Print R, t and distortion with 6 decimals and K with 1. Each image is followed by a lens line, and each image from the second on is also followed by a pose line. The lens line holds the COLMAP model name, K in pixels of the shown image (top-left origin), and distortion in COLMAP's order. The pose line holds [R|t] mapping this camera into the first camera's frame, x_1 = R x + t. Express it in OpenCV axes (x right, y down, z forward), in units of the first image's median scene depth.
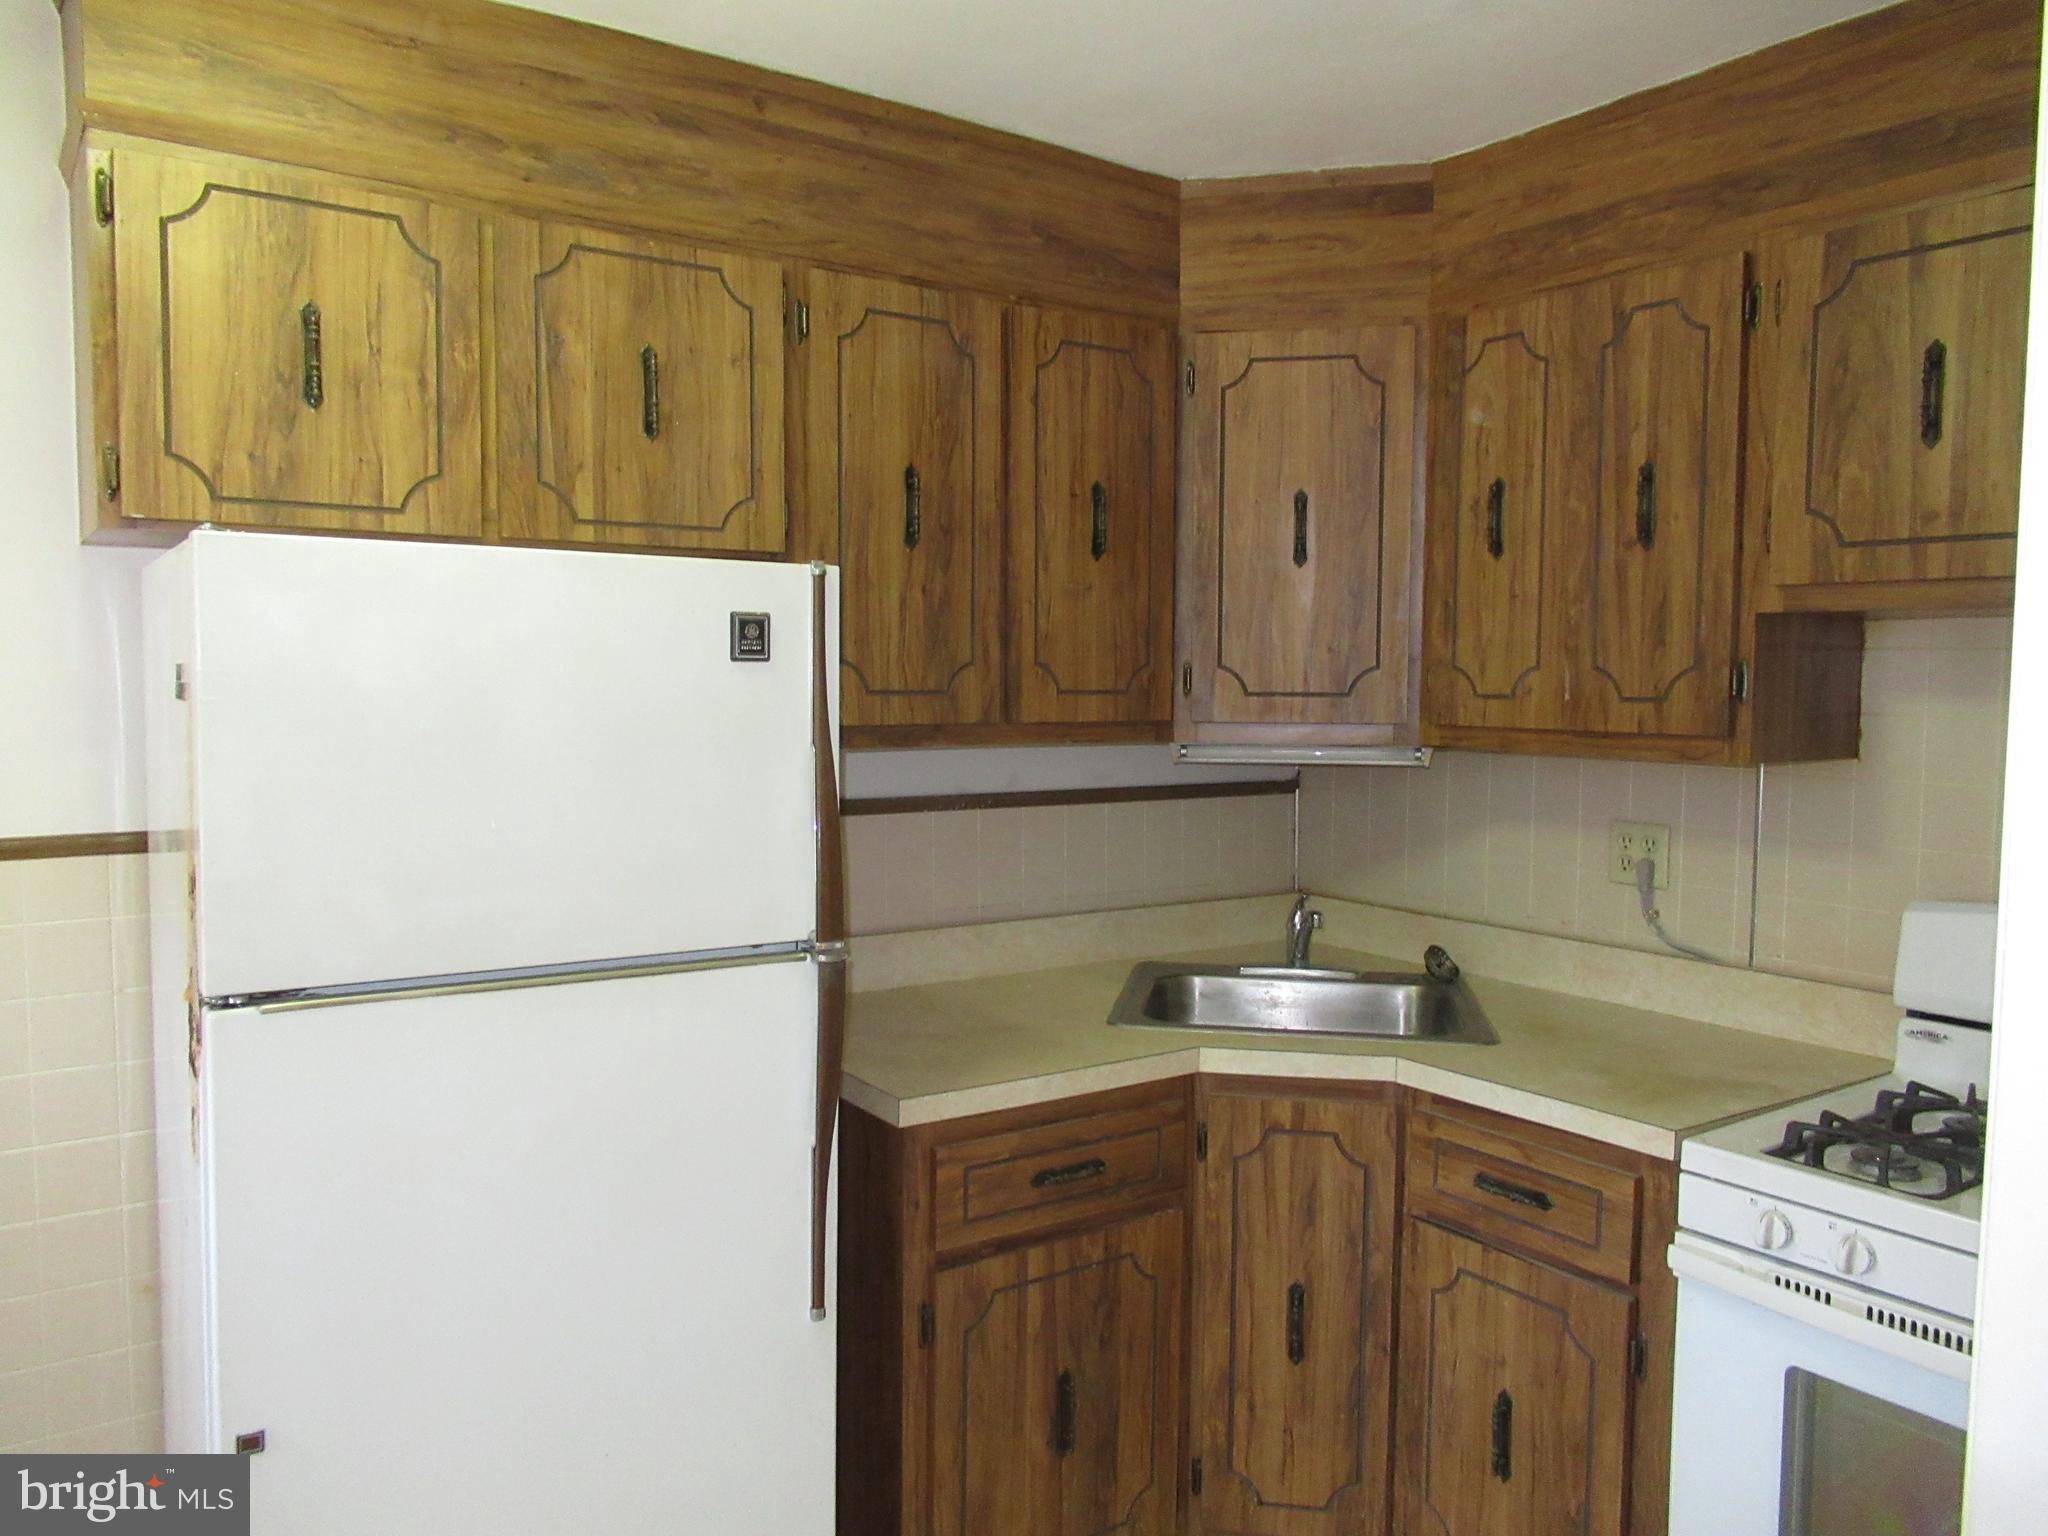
lens RADIAL K [[1523.2, 0, 1026.1], [0, 1523.2, 771.1], [0, 0, 1]] dist [-0.007381, 0.001924]
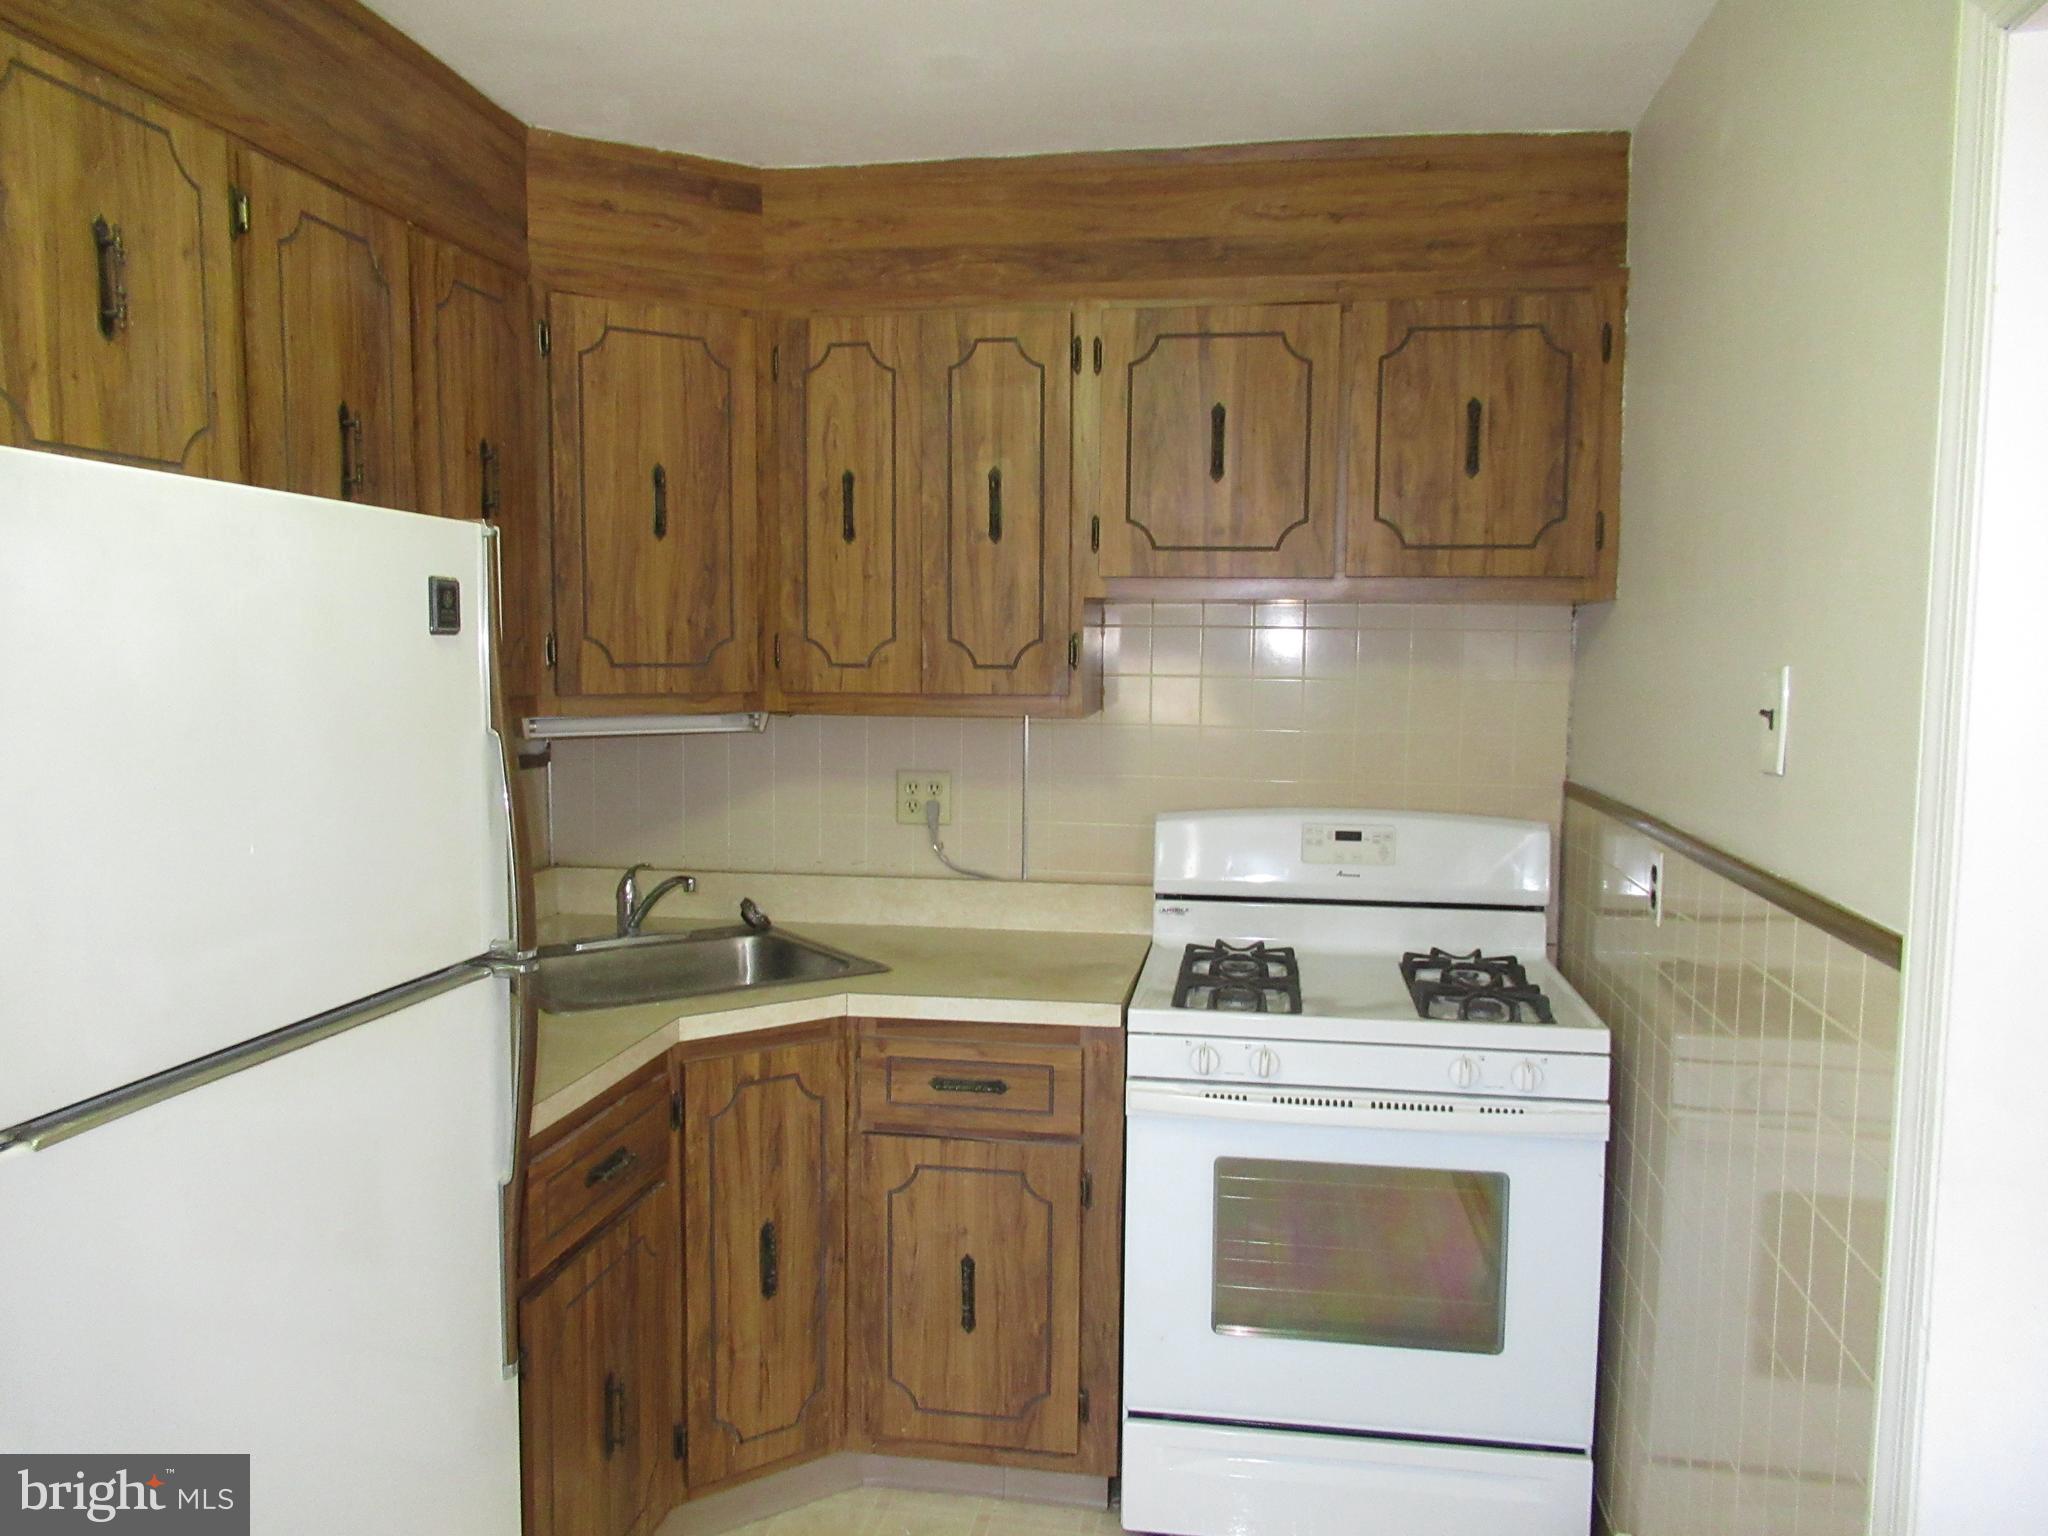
lens RADIAL K [[1523.2, 0, 1027.6], [0, 1523.2, 767.9], [0, 0, 1]] dist [-0.007381, 0.001924]
pose [[0.700455, -0.059504, 0.711212, -0.470266], [0.045333, 0.998215, 0.038870, -0.013115], [-0.712255, 0.005015, 0.701902, 0.138352]]
